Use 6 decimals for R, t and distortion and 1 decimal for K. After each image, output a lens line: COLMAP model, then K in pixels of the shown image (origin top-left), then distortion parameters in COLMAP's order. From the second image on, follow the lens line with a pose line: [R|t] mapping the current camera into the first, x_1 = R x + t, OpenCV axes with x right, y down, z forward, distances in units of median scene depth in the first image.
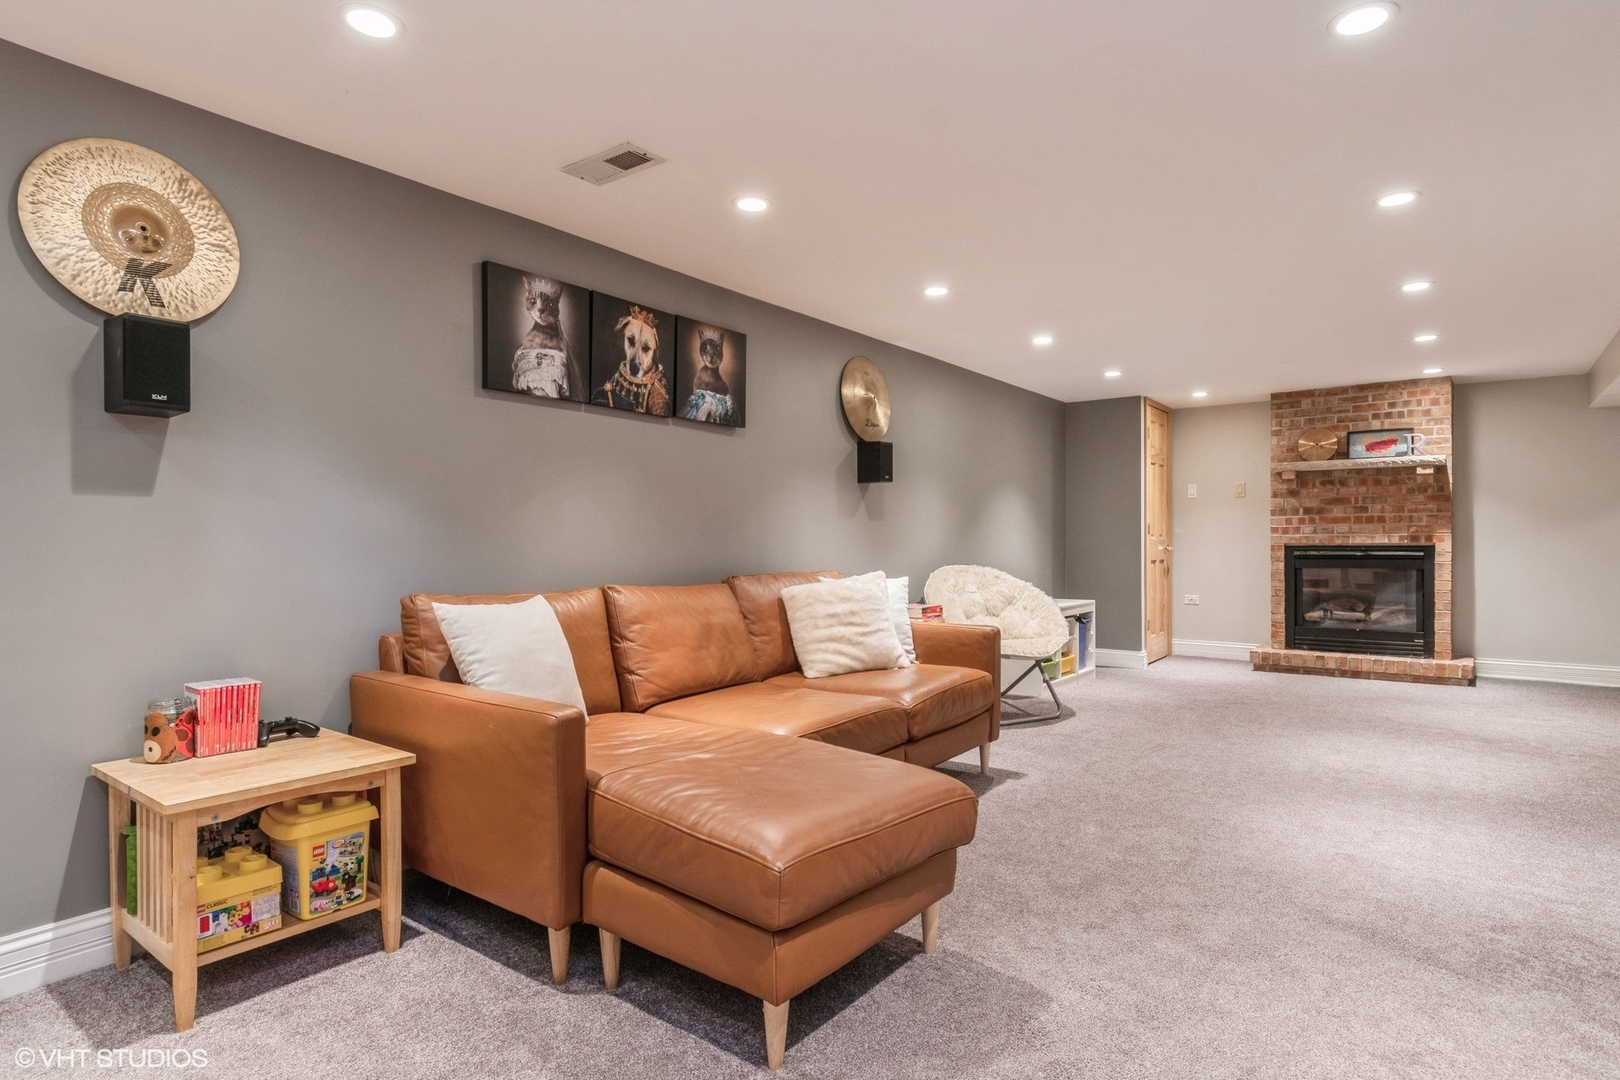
lens RADIAL K [[858.7, 0, 811.5], [0, 858.7, 538.7], [0, 0, 1]] dist [-0.000274, -0.000029]
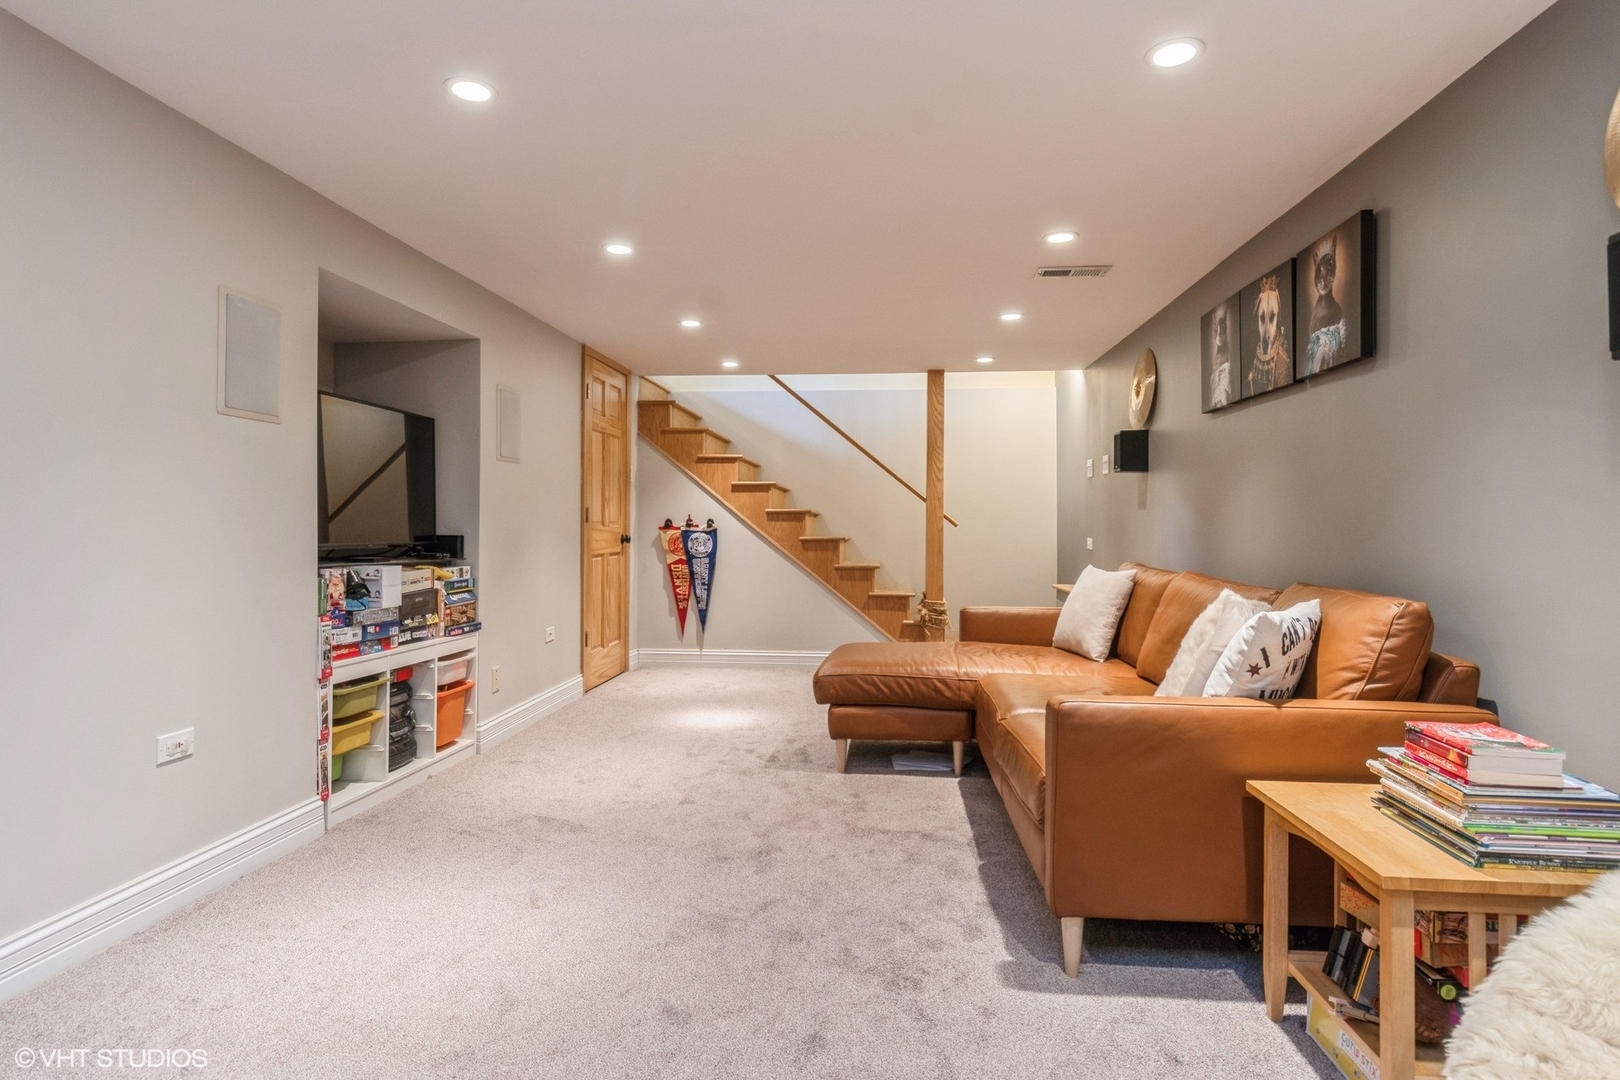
lens RADIAL K [[858.7, 0, 809.3], [0, 858.7, 532.4], [0, 0, 1]] dist [-0.000274, -0.000029]
pose [[-0.846602, 0.001148, -0.532226, 0.628561], [-0.004776, 0.999941, 0.009754, -0.005453], [0.532206, 0.010800, -0.846546, 1.378355]]
